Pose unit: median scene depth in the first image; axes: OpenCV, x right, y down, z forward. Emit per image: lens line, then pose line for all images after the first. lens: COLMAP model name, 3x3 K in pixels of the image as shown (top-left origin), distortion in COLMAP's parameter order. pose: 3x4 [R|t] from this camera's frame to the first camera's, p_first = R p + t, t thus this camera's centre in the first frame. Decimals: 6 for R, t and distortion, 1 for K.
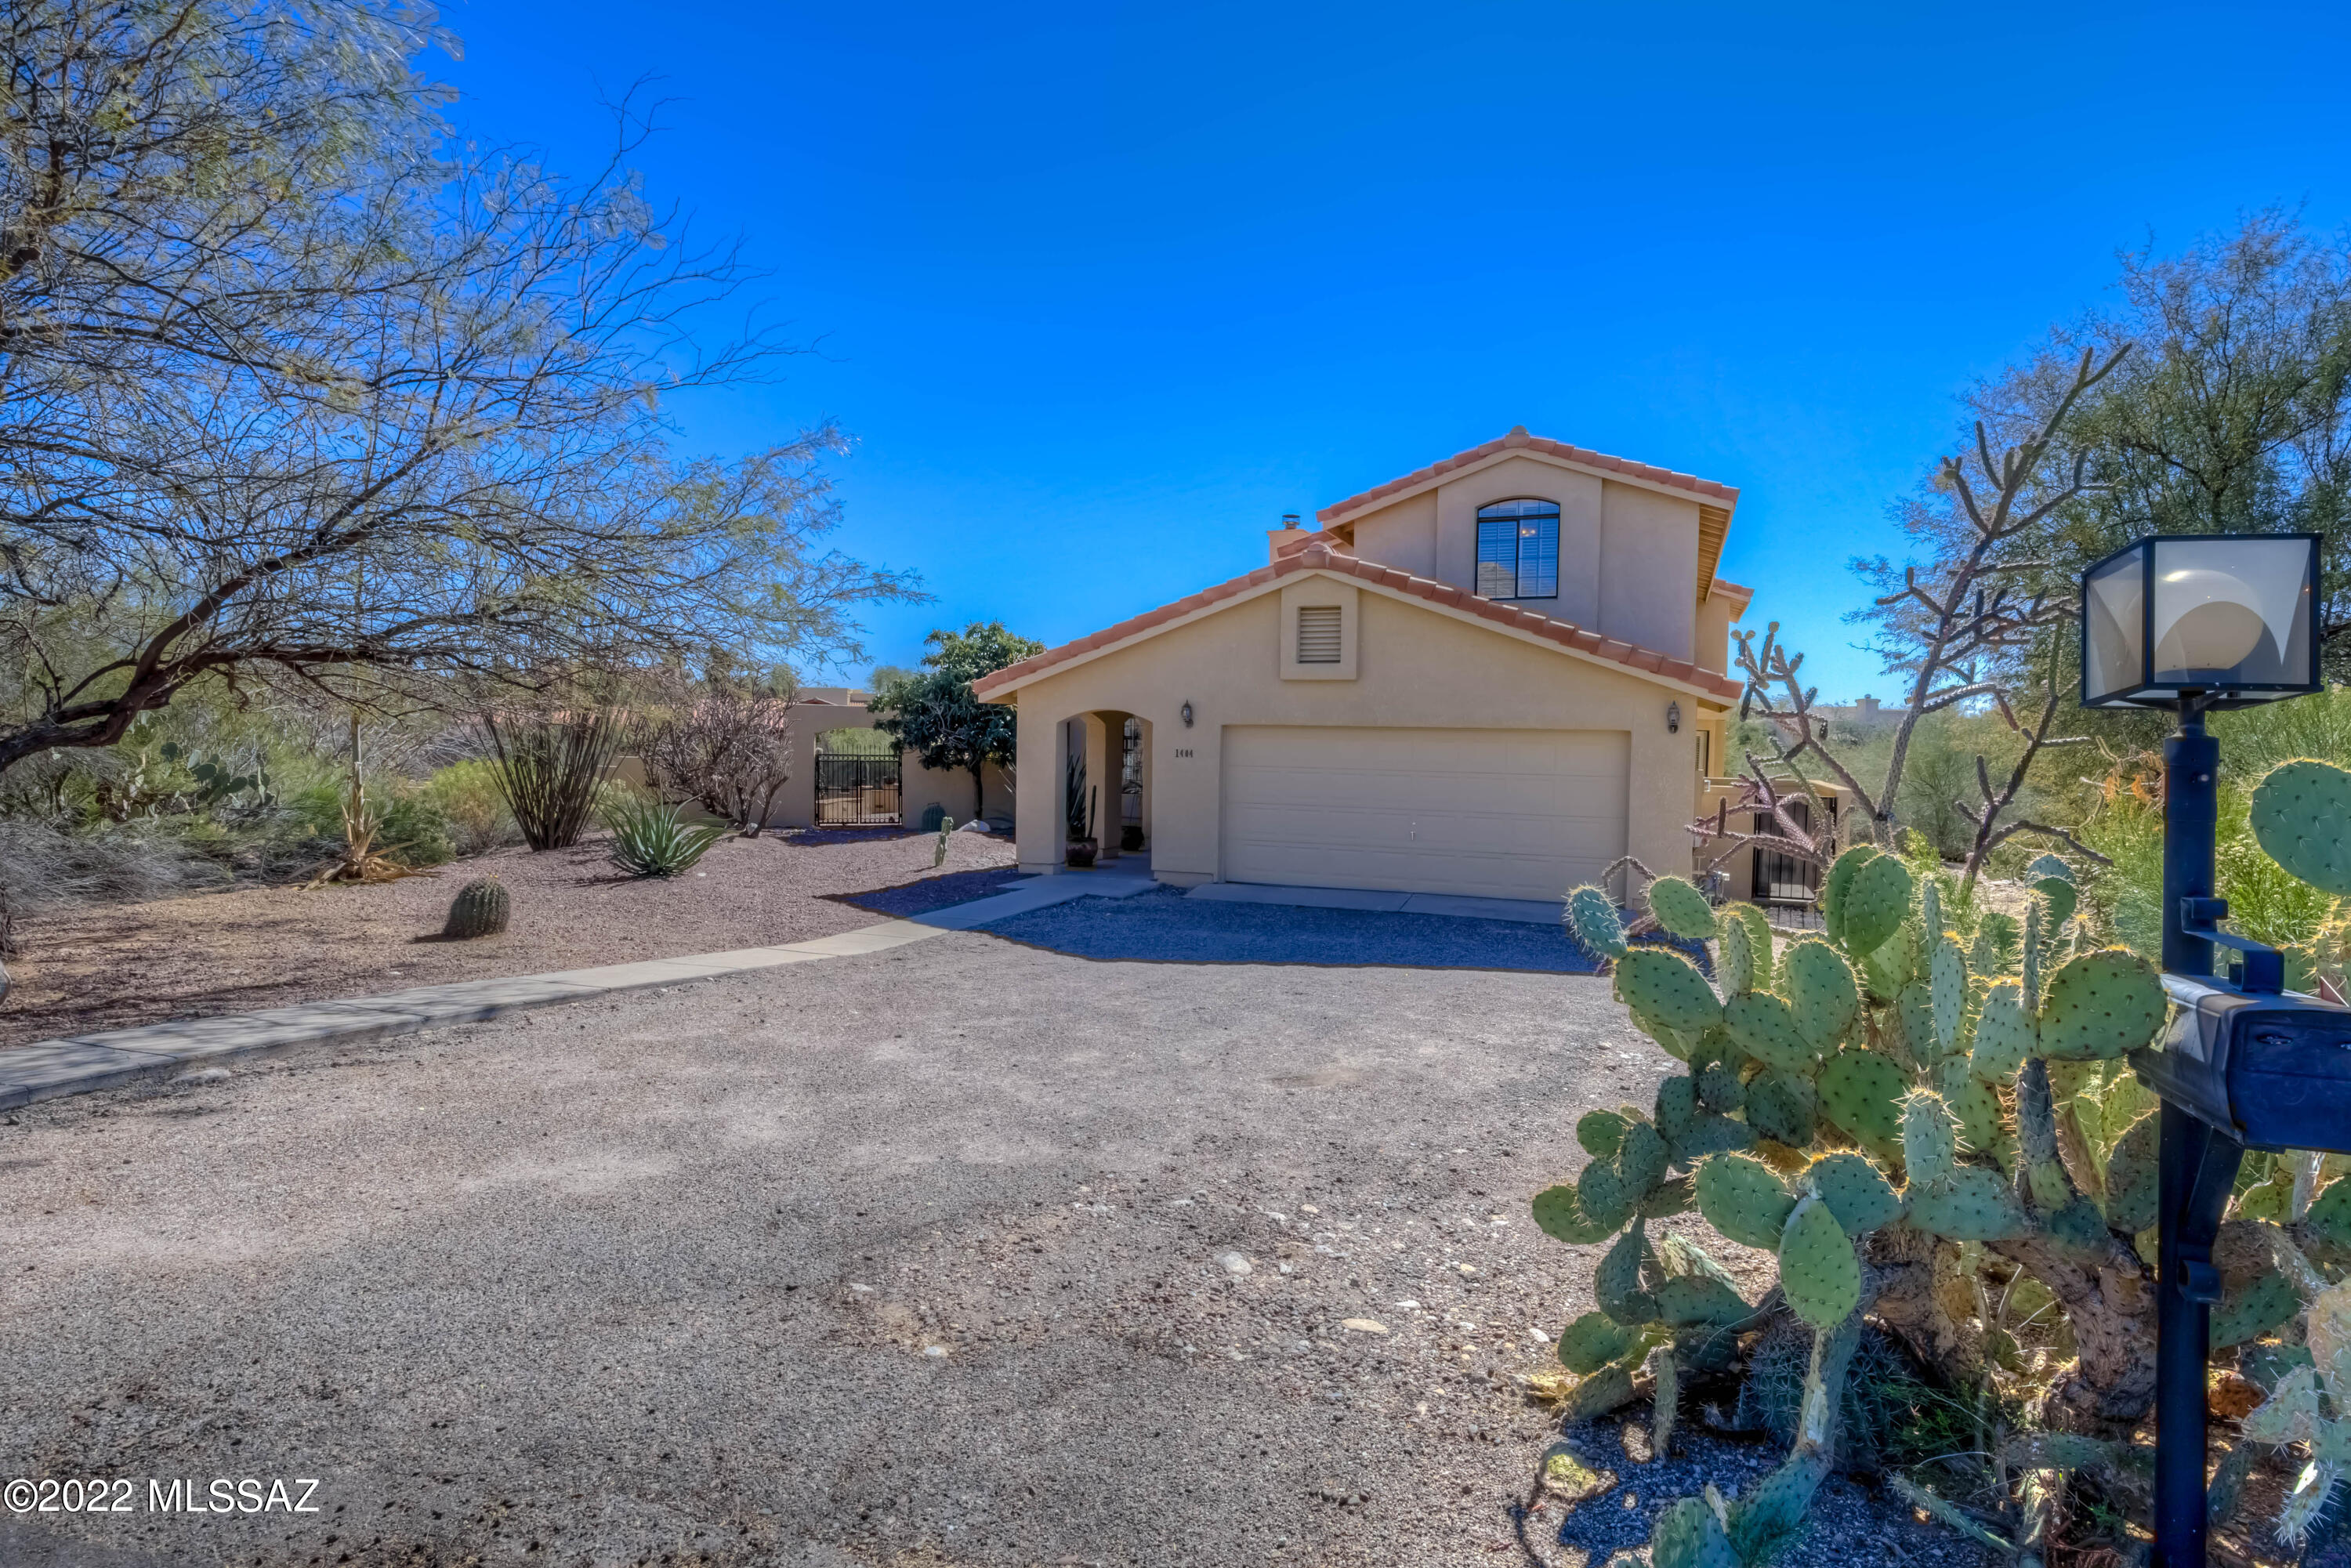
lens RADIAL K [[1088.7, 0, 1176.2], [0, 1088.7, 789.5], [0, 0, 1]] dist [0.022606, -0.000305]
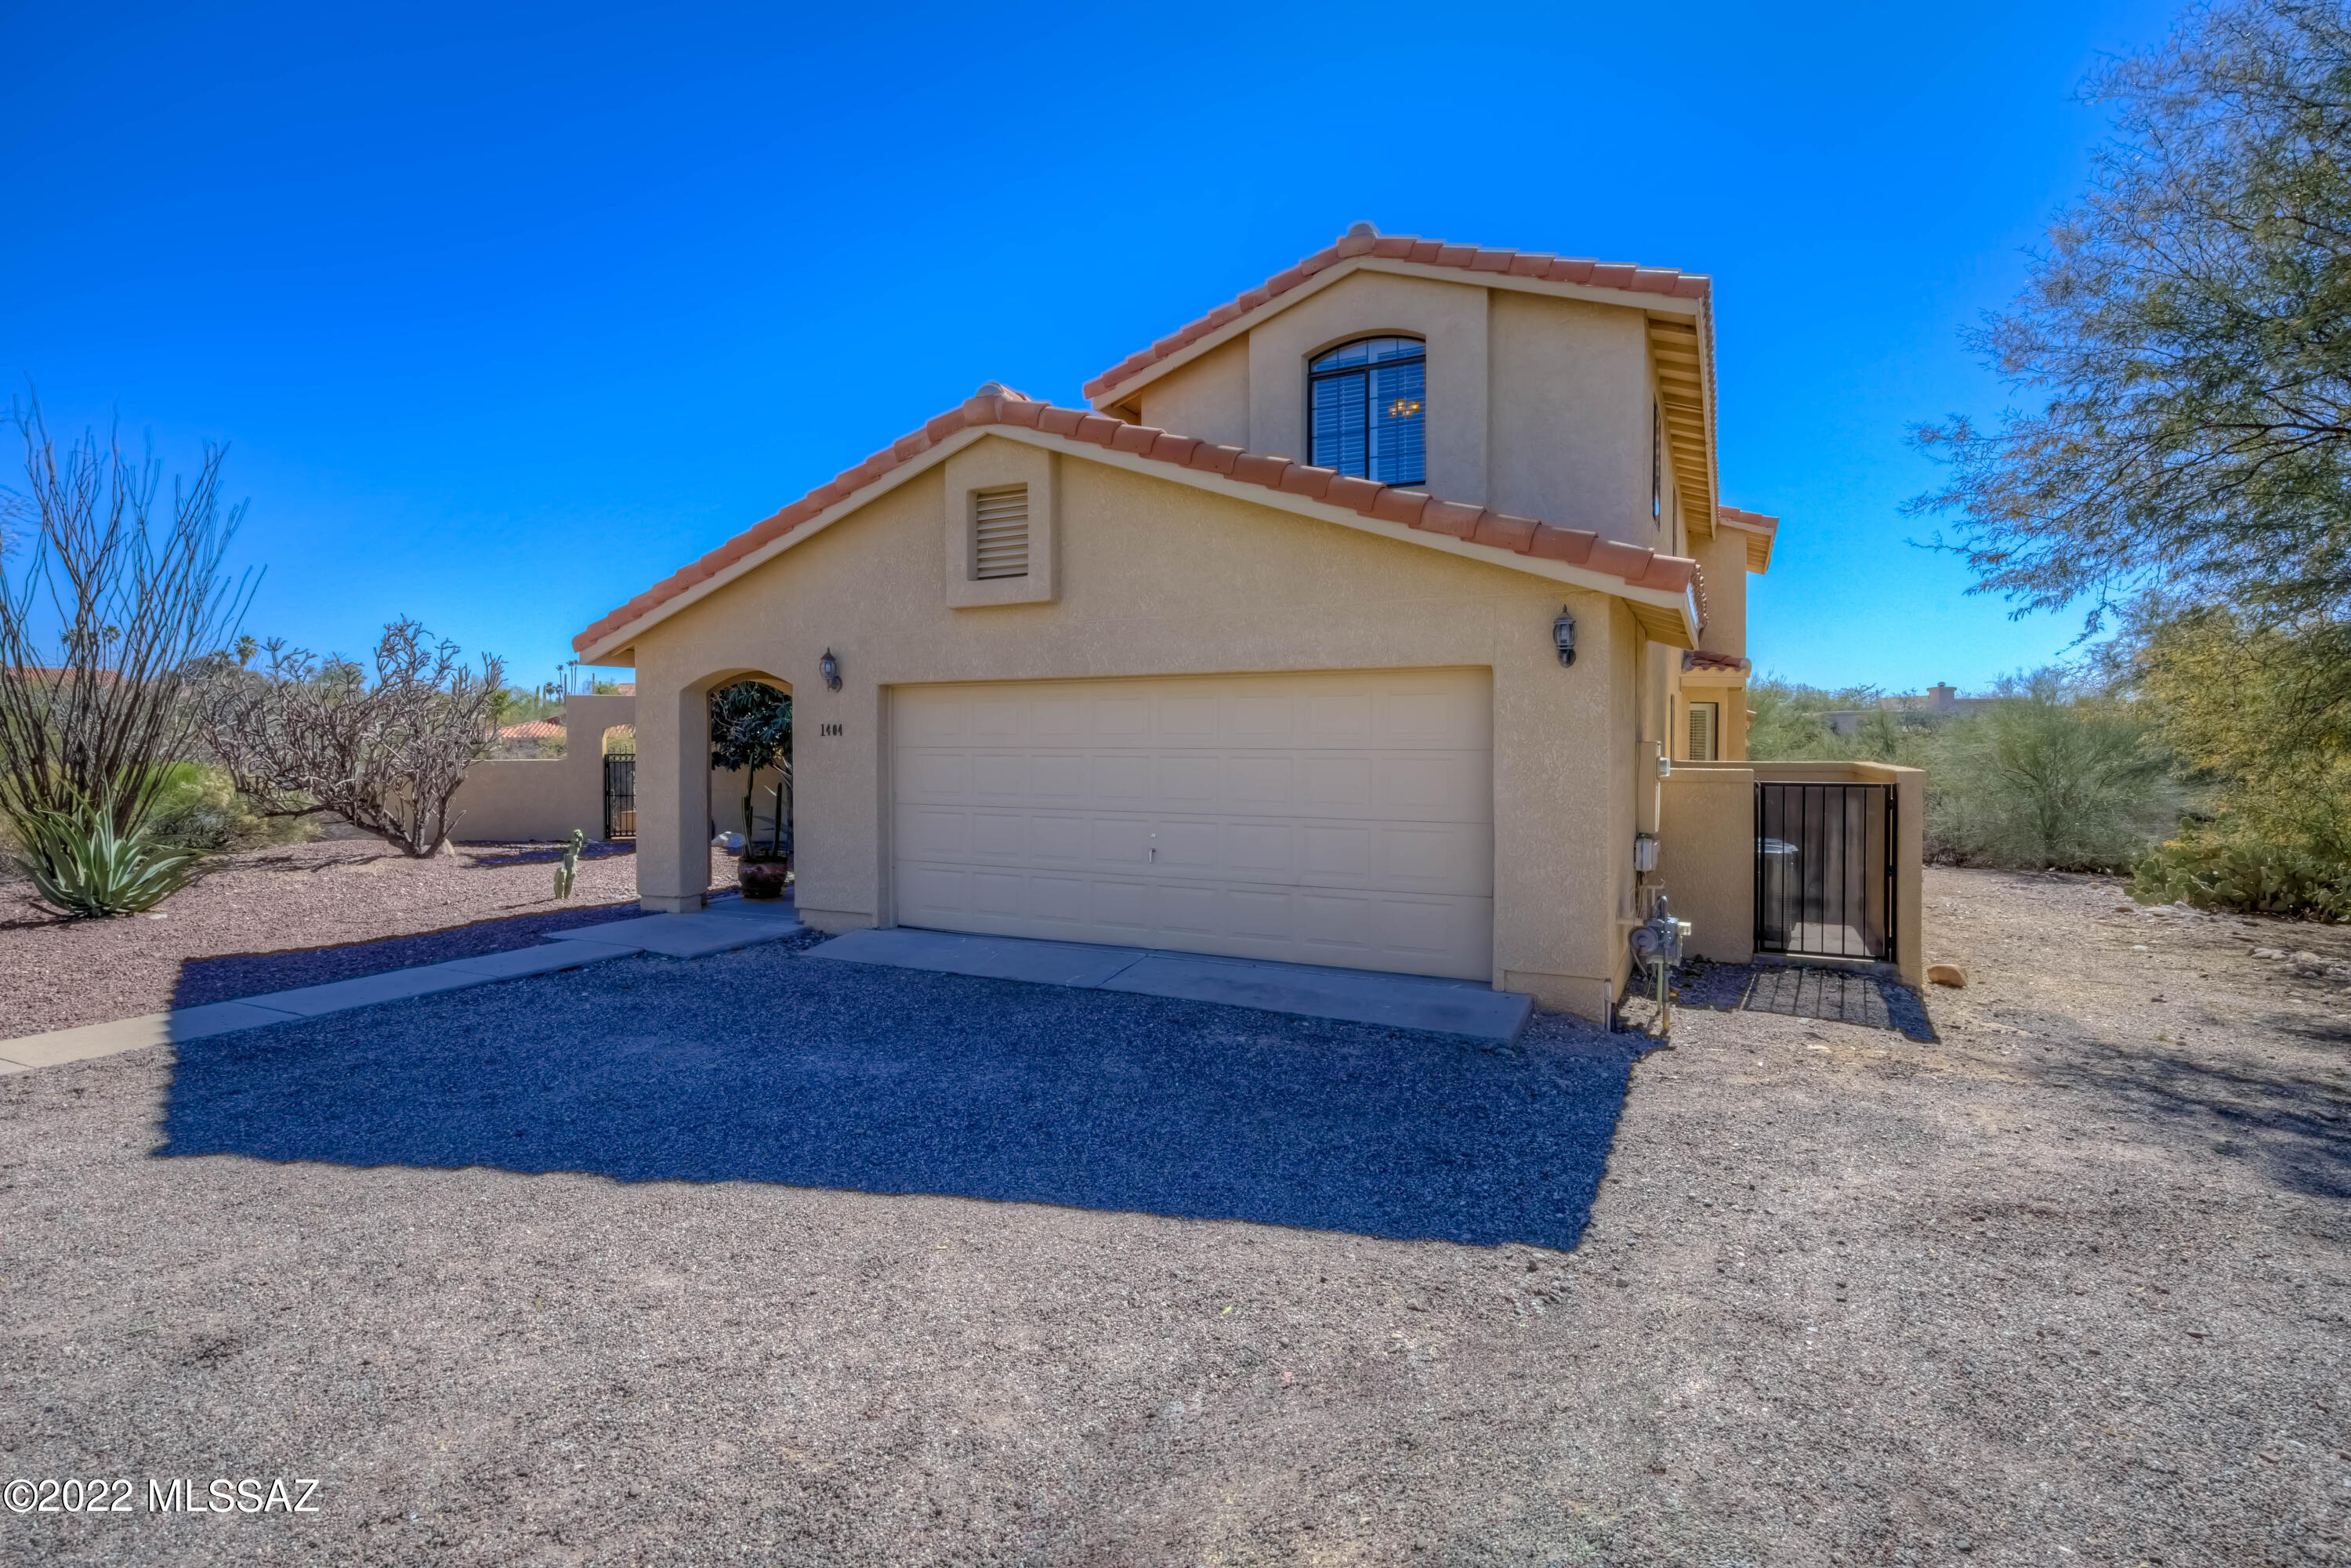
lens RADIAL K [[1071.7, 0, 1091.0], [0, 1071.7, 765.9], [0, 0, 1]] dist [0.004752, -0.000555]
pose [[0.993980, -0.014934, -0.108537, 0.228040], [0.011867, 0.999514, -0.028842, 0.008553], [0.108915, 0.027381, 0.993674, 0.368974]]
